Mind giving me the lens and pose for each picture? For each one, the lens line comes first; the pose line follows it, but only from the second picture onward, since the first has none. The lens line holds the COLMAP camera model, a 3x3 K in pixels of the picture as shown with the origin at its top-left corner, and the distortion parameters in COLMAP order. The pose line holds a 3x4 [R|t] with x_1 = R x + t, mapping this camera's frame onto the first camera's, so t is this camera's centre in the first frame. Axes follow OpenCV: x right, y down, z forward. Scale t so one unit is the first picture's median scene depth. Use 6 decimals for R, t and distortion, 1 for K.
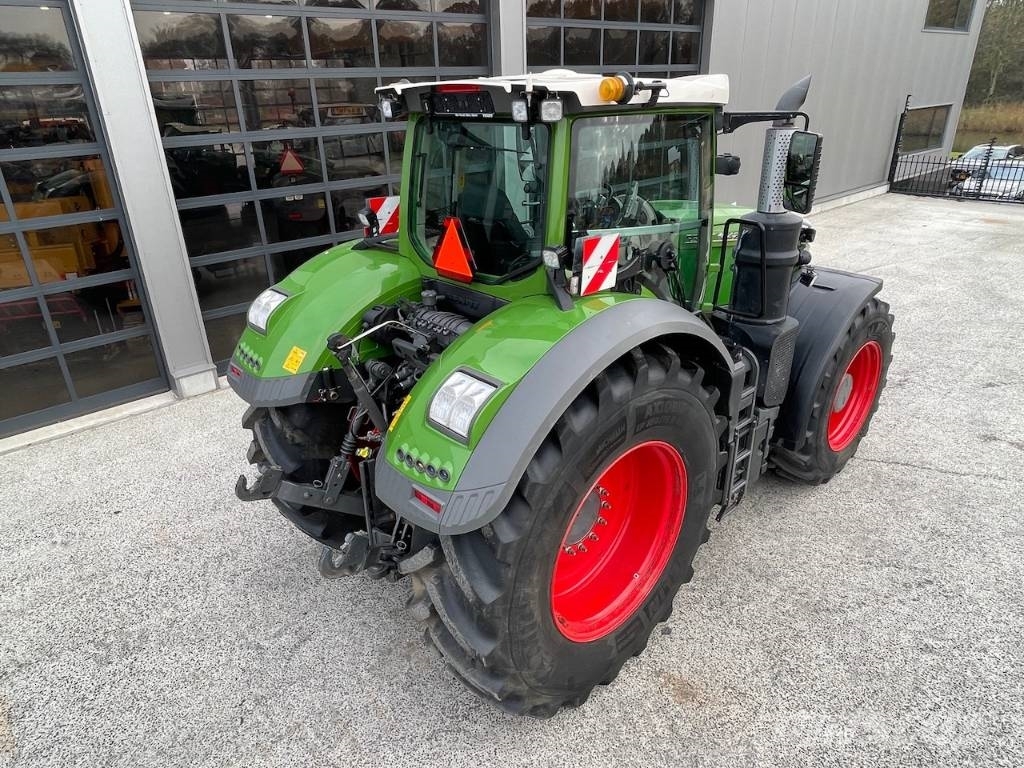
lens RADIAL K [[656.3, 0, 504.6], [0, 656.3, 383.8], [0, 0, 1]] dist [0.004587, 0.000190]
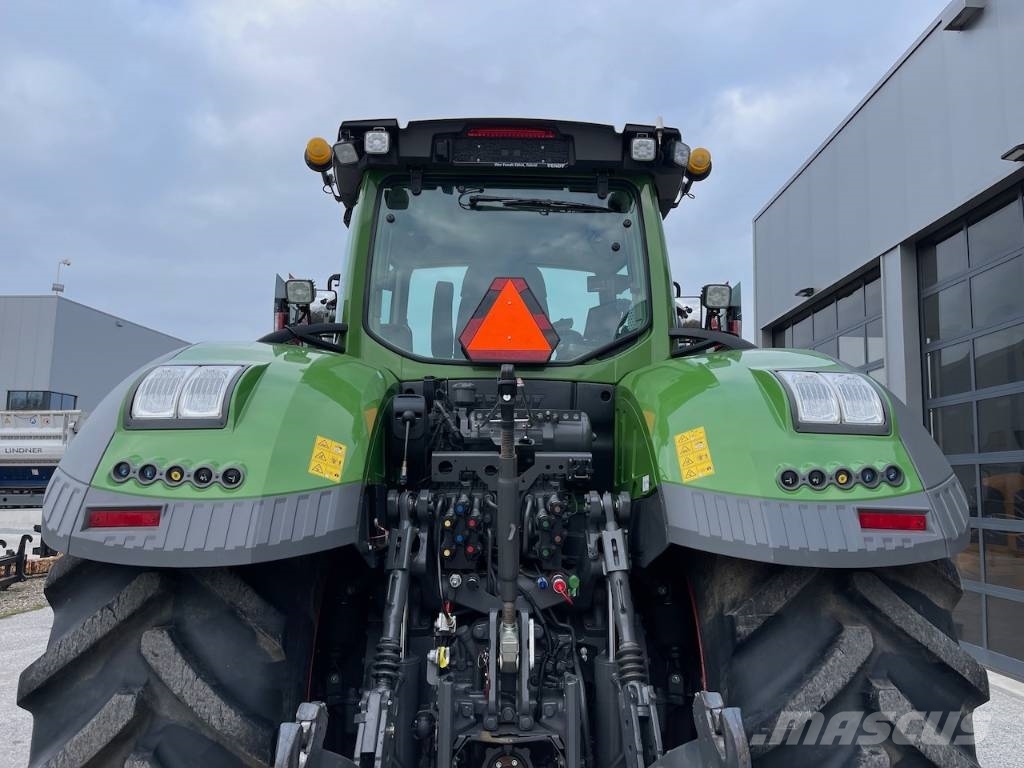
lens RADIAL K [[782.3, 0, 518.2], [0, 782.3, 381.9], [0, 0, 1]] dist [0.040237, -0.003835]
pose [[0.656586, 0.134118, 0.742231, -0.657917], [0.293482, 0.861085, -0.415212, 0.194139], [-0.694812, 0.490454, 0.526015, 0.564088]]
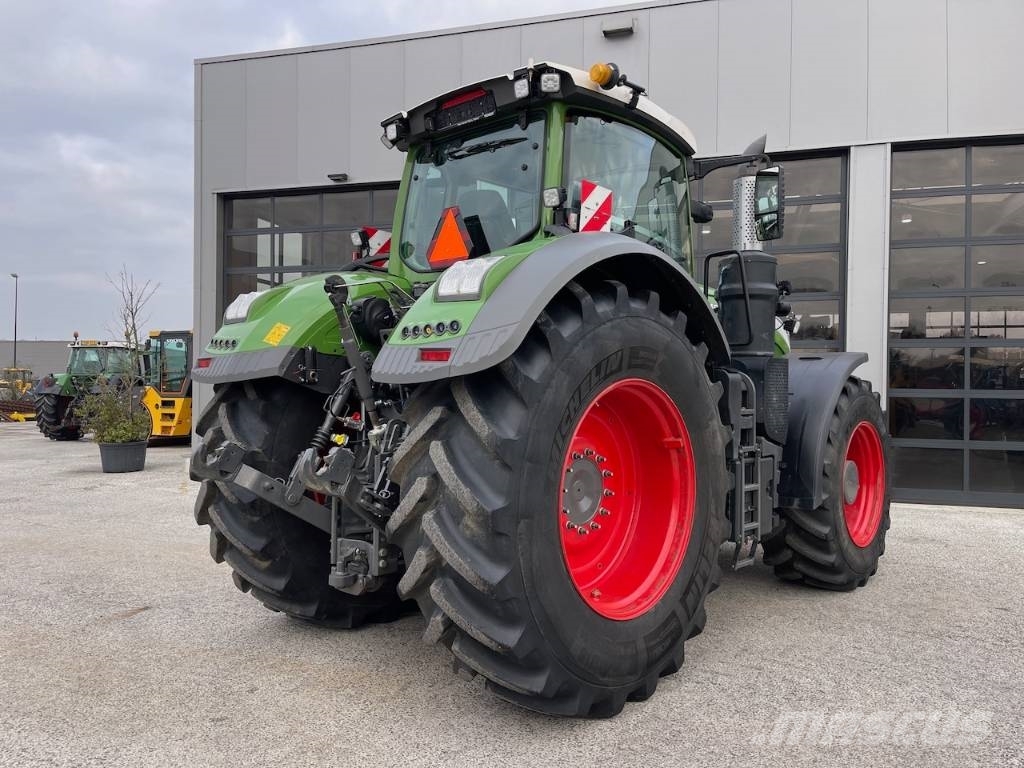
lens RADIAL K [[774.2, 0, 507.4], [0, 774.2, 384.2], [0, 0, 1]] dist [0.076496, -0.094929]
pose [[0.996729, 0.032546, 0.073974, -0.068024], [0.001419, 0.908136, -0.418672, 0.496246], [-0.080805, 0.417408, 0.905120, -0.015937]]
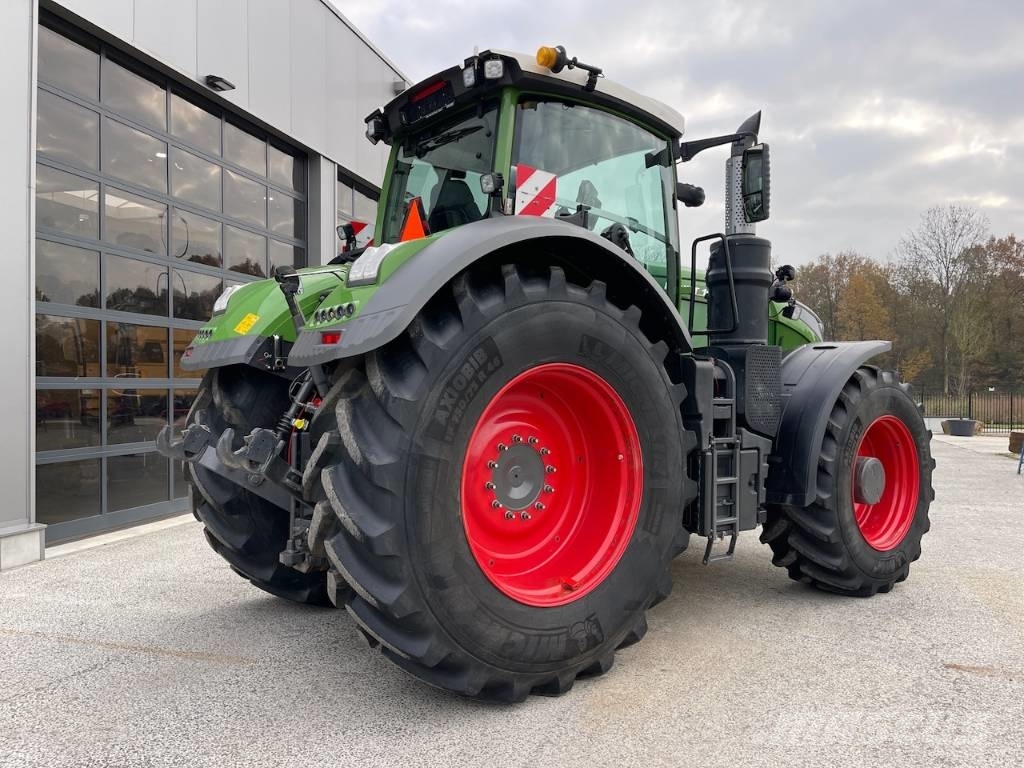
lens RADIAL K [[774.2, 0, 507.4], [0, 774.2, 384.2], [0, 0, 1]] dist [0.076496, -0.094929]
pose [[0.995821, 0.034744, -0.084457, 0.177906], [-0.066822, 0.907578, -0.414532, 0.508180], [0.062249, 0.418444, 0.906107, -0.013814]]
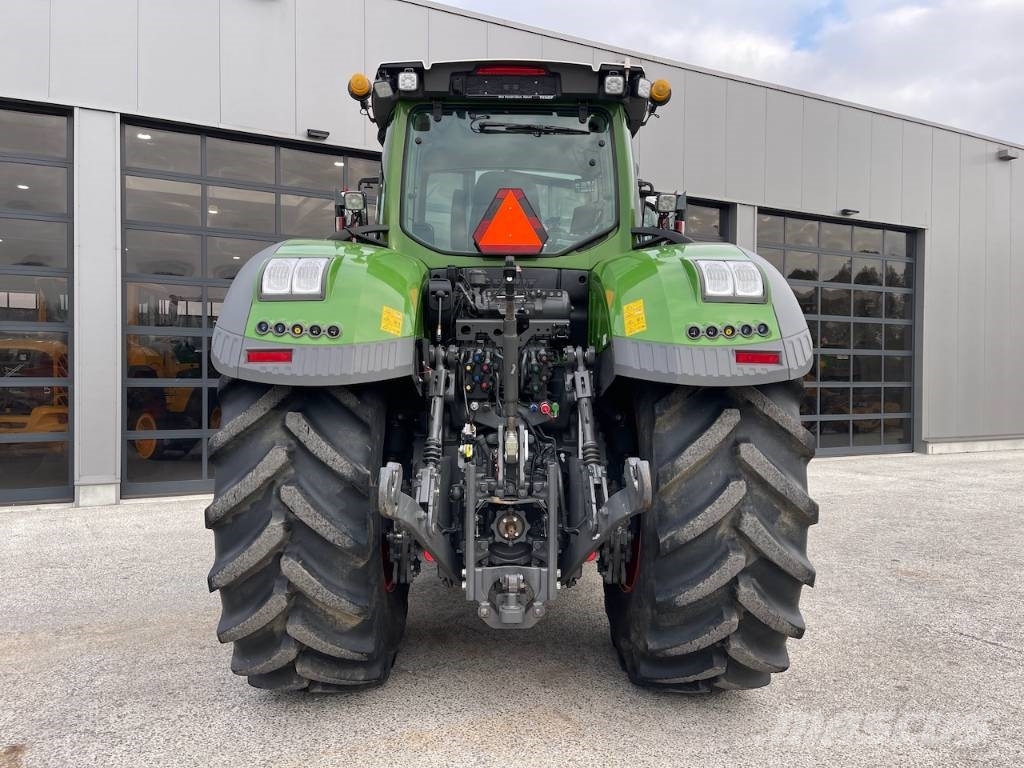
lens RADIAL K [[774.2, 0, 507.4], [0, 774.2, 384.2], [0, 0, 1]] dist [0.076496, -0.094929]
pose [[0.665588, 0.021622, 0.746006, -0.870950], [0.291392, 0.912714, -0.286435, 0.311423], [-0.687083, 0.408028, 0.601191, 0.413578]]
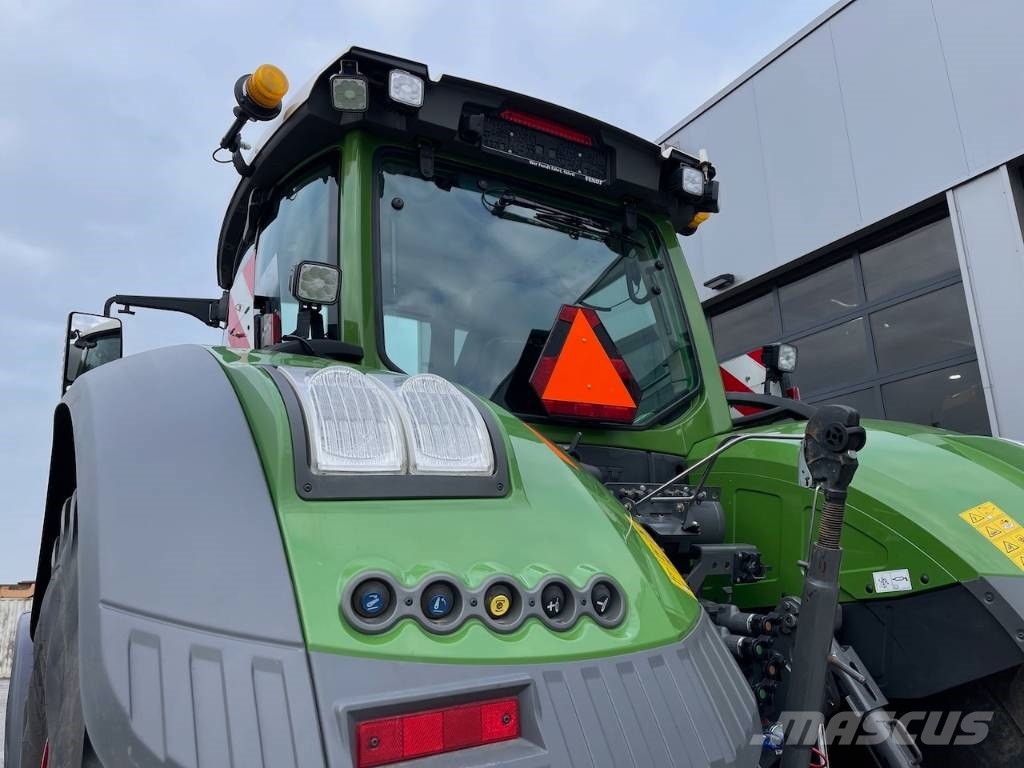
lens RADIAL K [[774.2, 0, 507.4], [0, 774.2, 384.2], [0, 0, 1]] dist [0.076496, -0.094929]
pose [[0.191897, 0.265214, 0.944901, -0.632966], [0.450738, 0.831429, -0.324903, -0.021003], [-0.871786, 0.488250, 0.040007, 0.997731]]
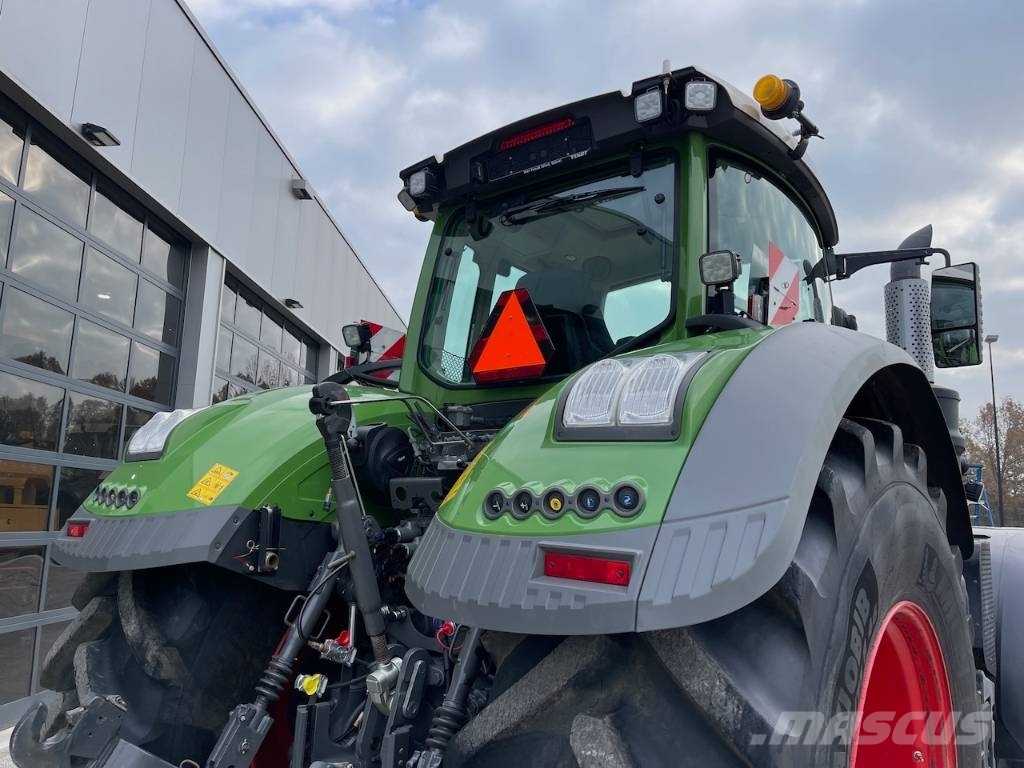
lens RADIAL K [[774.2, 0, 507.4], [0, 774.2, 384.2], [0, 0, 1]] dist [0.076496, -0.094929]
pose [[0.987213, 0.088695, 0.132453, -0.171963], [0.002058, 0.823751, -0.566948, 0.257153], [-0.159393, 0.559971, 0.813035, 0.391895]]
